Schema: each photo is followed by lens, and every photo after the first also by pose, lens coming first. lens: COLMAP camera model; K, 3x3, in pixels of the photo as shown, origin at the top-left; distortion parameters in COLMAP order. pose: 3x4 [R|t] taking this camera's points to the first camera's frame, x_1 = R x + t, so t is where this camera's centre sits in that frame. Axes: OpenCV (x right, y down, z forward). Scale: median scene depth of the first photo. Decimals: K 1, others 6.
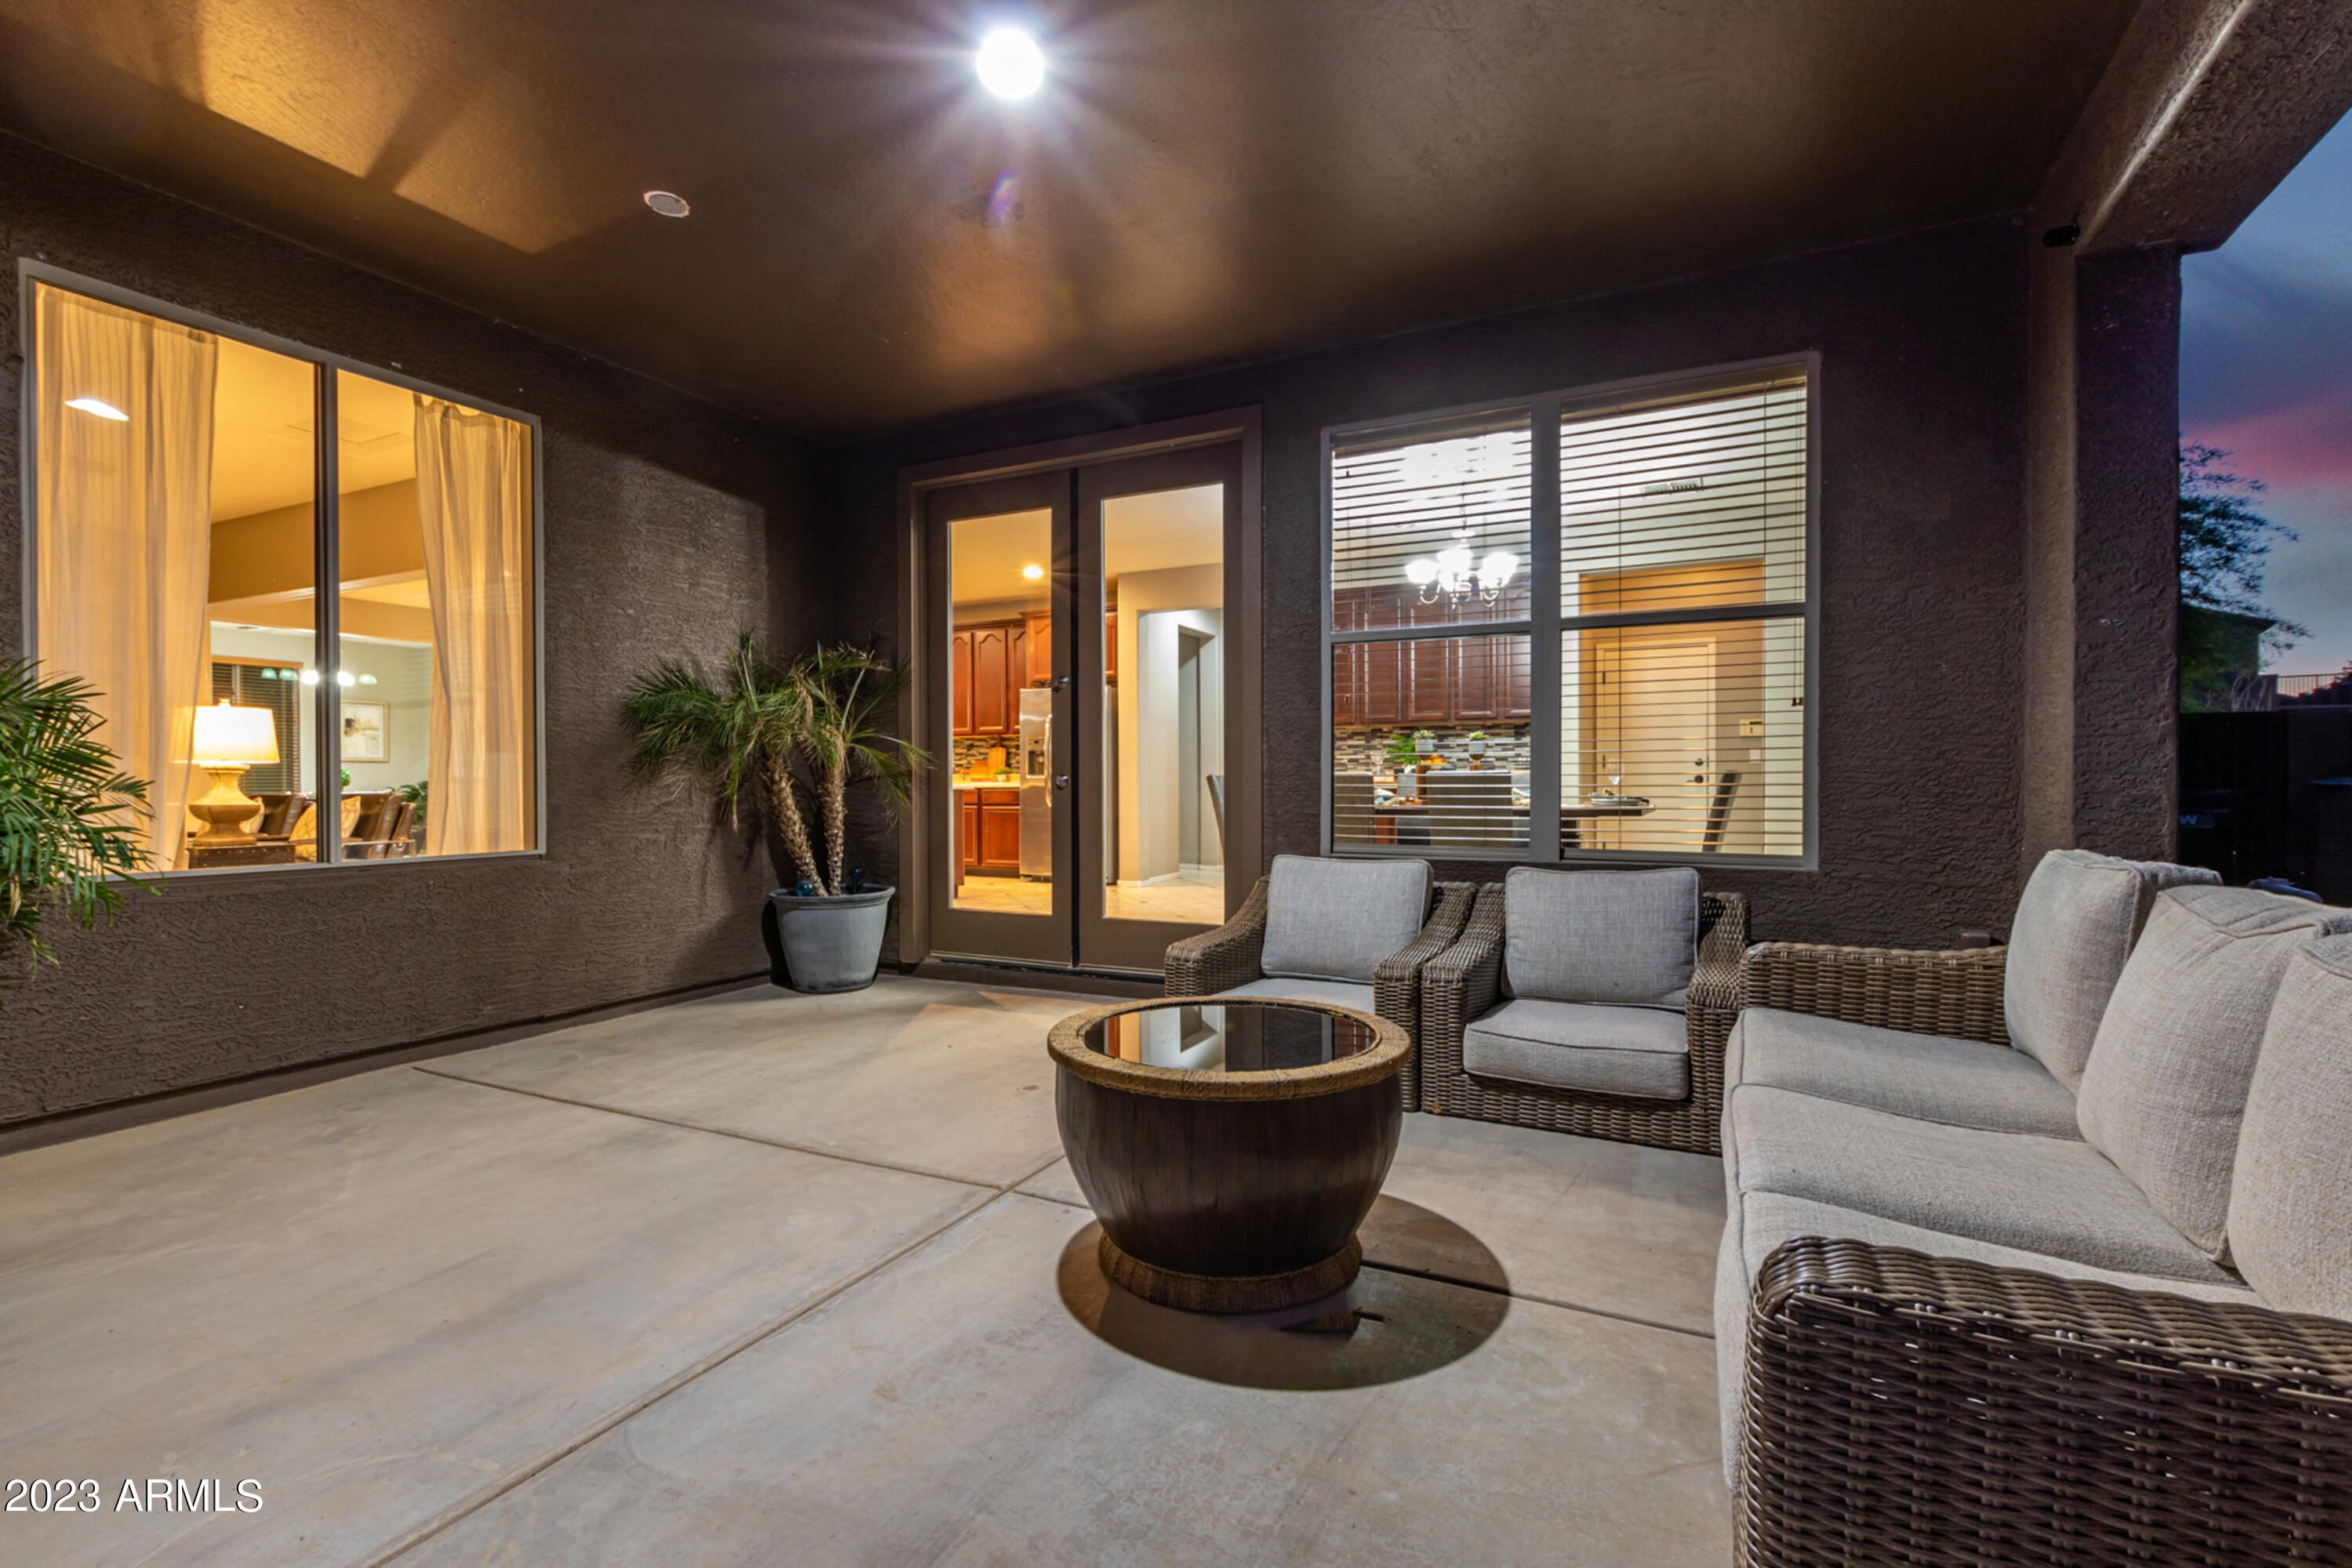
lens RADIAL K [[1070.0, 0, 1169.6], [0, 1070.0, 786.5], [0, 0, 1]] dist [0.010765, -0.000448]
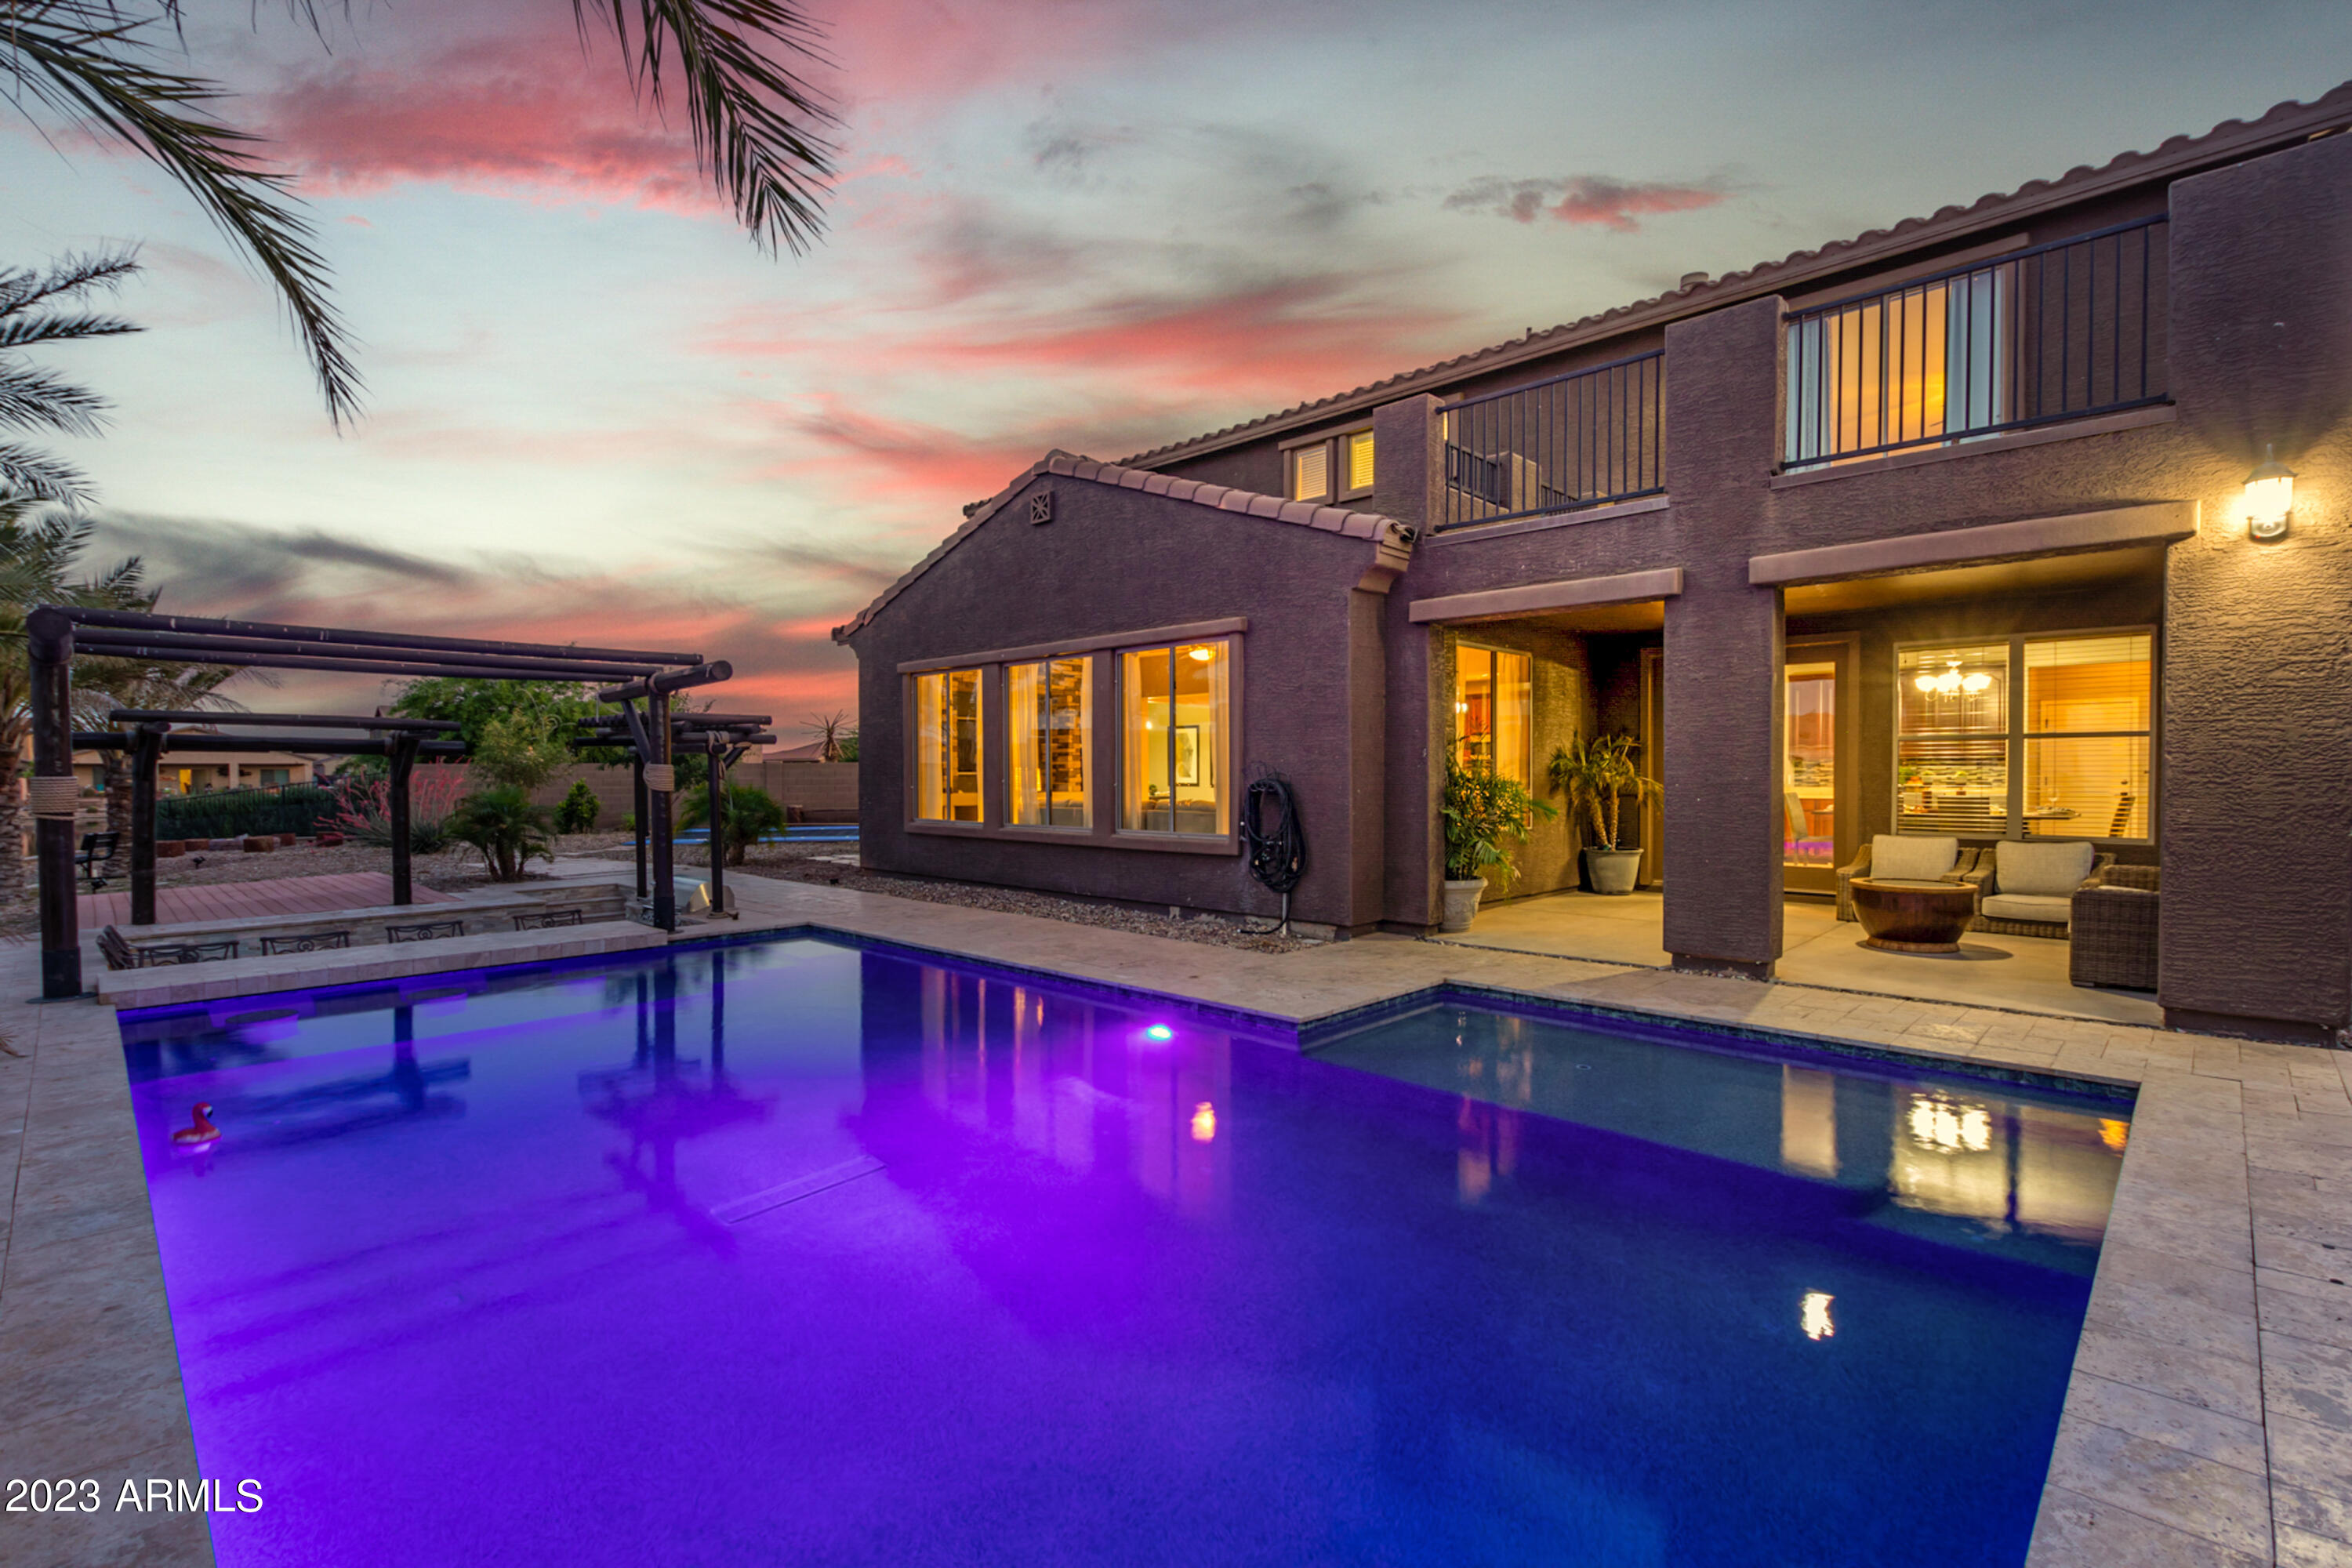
lens RADIAL K [[1070.0, 0, 1177.7], [0, 1070.0, 790.3], [0, 0, 1]] dist [0.010765, -0.000448]
pose [[0.957943, 0.007530, -0.286859, -0.634800], [-0.004035, 0.999910, 0.012772, -0.052084], [0.286930, -0.011077, 0.957888, -1.549089]]
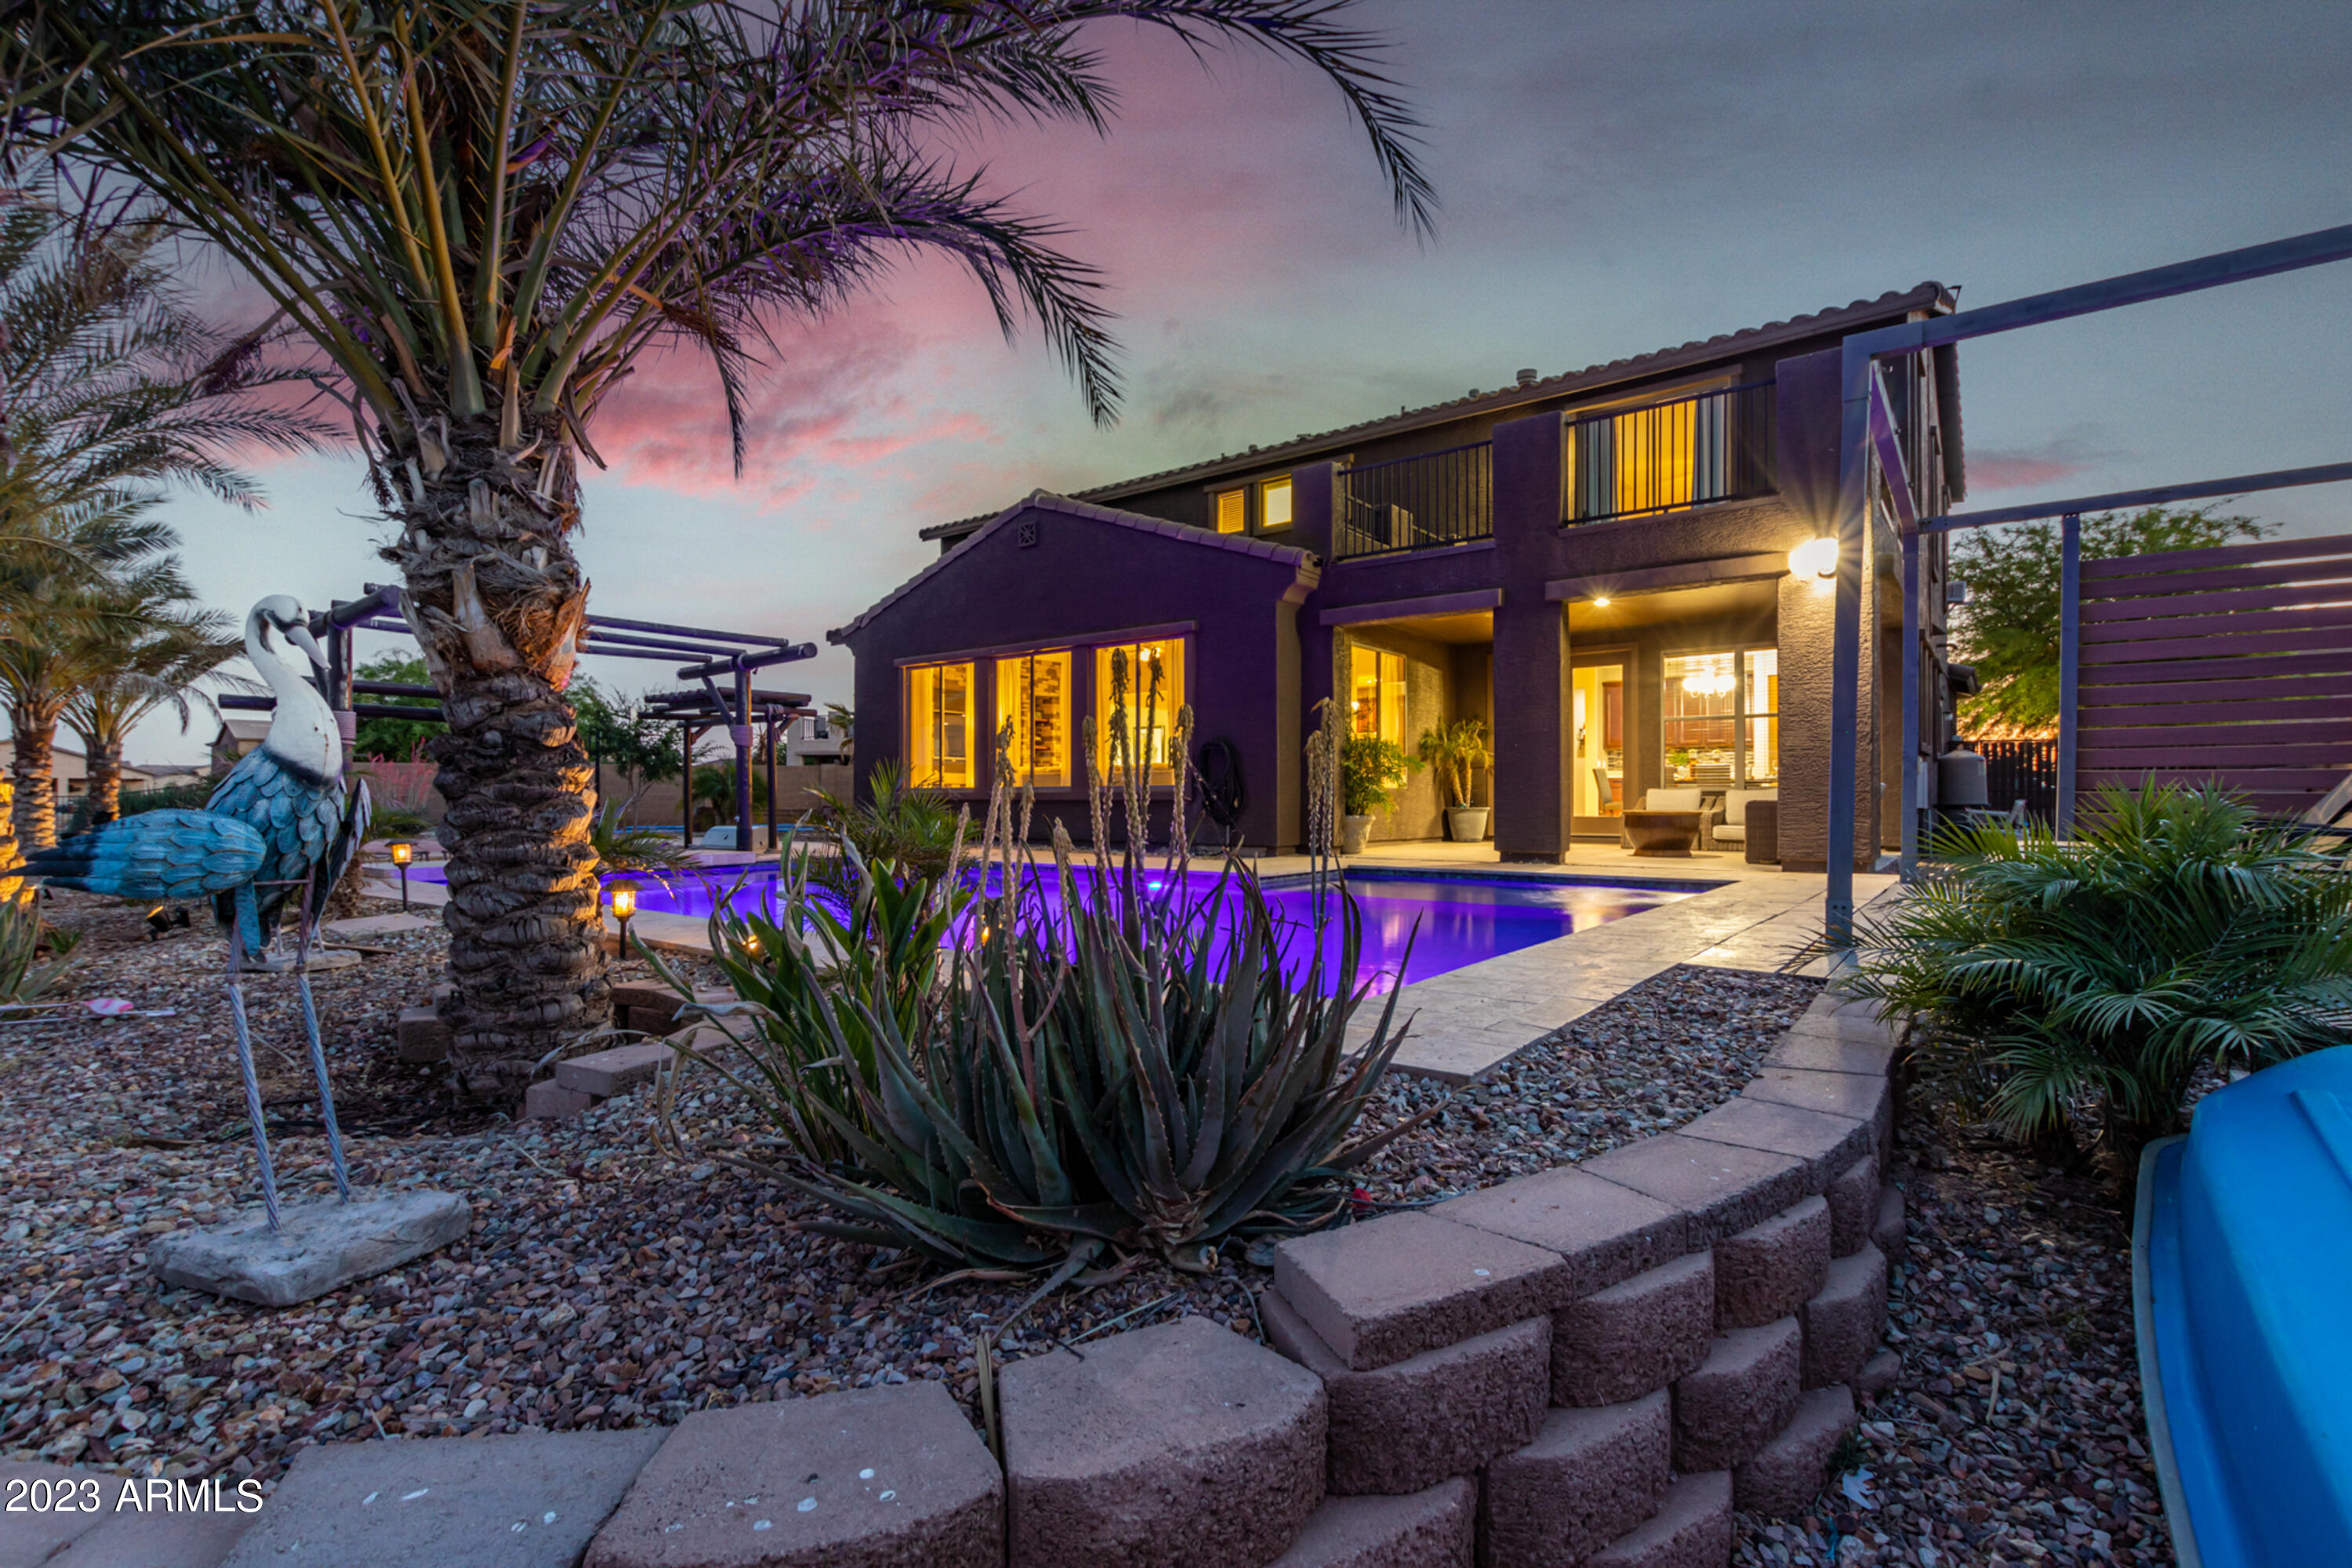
lens RADIAL K [[1070.0, 0, 1175.8], [0, 1070.0, 795.8], [0, 0, 1]] dist [0.010765, -0.000448]
pose [[0.982652, 0.005351, -0.185383, -0.646851], [-0.007045, 0.999939, -0.008479, 0.115316], [0.185327, 0.009638, 0.982630, -2.244101]]
